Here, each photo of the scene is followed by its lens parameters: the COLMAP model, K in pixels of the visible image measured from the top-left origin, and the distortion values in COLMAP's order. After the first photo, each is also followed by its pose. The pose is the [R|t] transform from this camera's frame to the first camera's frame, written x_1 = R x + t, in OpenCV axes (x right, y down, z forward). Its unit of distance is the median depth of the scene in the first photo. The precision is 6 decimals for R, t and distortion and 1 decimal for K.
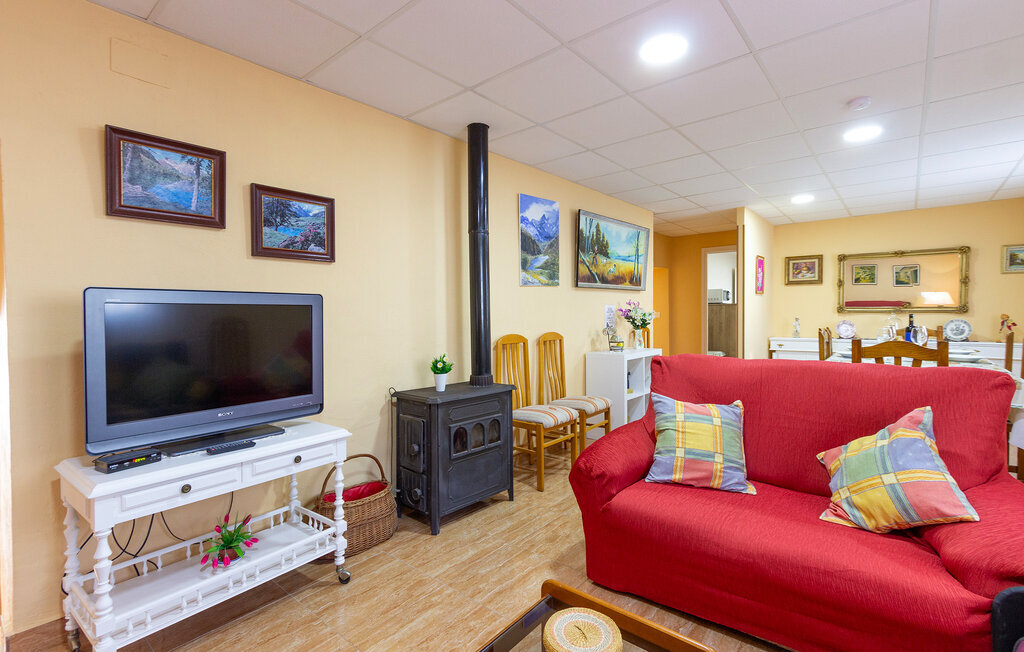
lens RADIAL K [[471.5, 0, 514.6], [0, 471.5, 324.9], [0, 0, 1]] dist [0.004651, -0.002242]
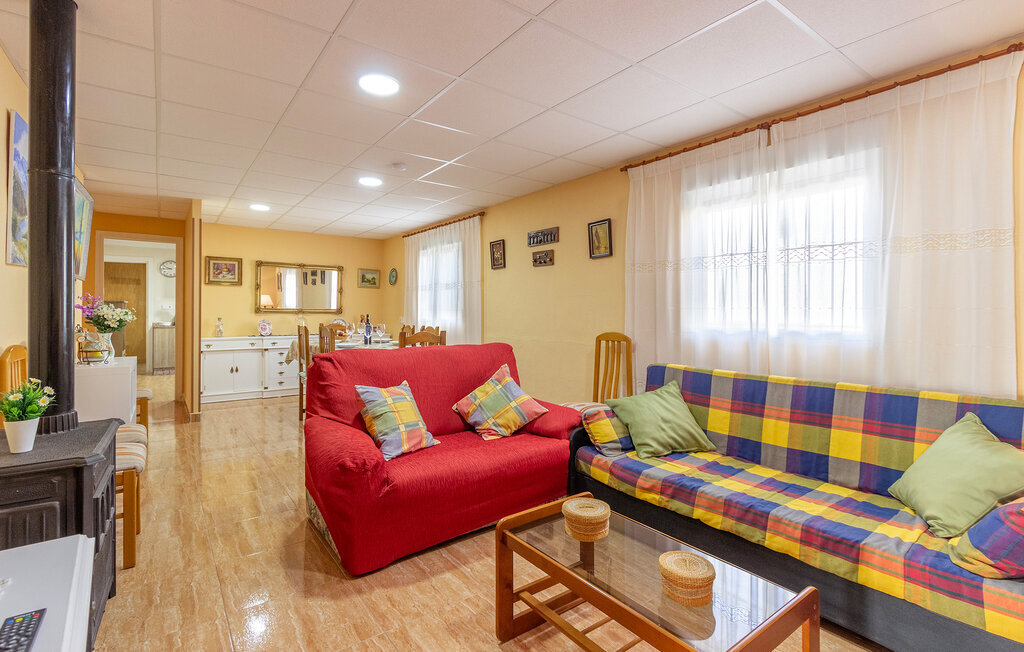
lens RADIAL K [[471.5, 0, 528.2], [0, 471.5, 314.7], [0, 0, 1]] dist [0.004651, -0.002242]
pose [[0.220184, 0.003191, 0.975453, -0.572090], [0.018440, 0.999802, -0.007433, -0.003874], [-0.975284, 0.019624, 0.220082, 0.311998]]
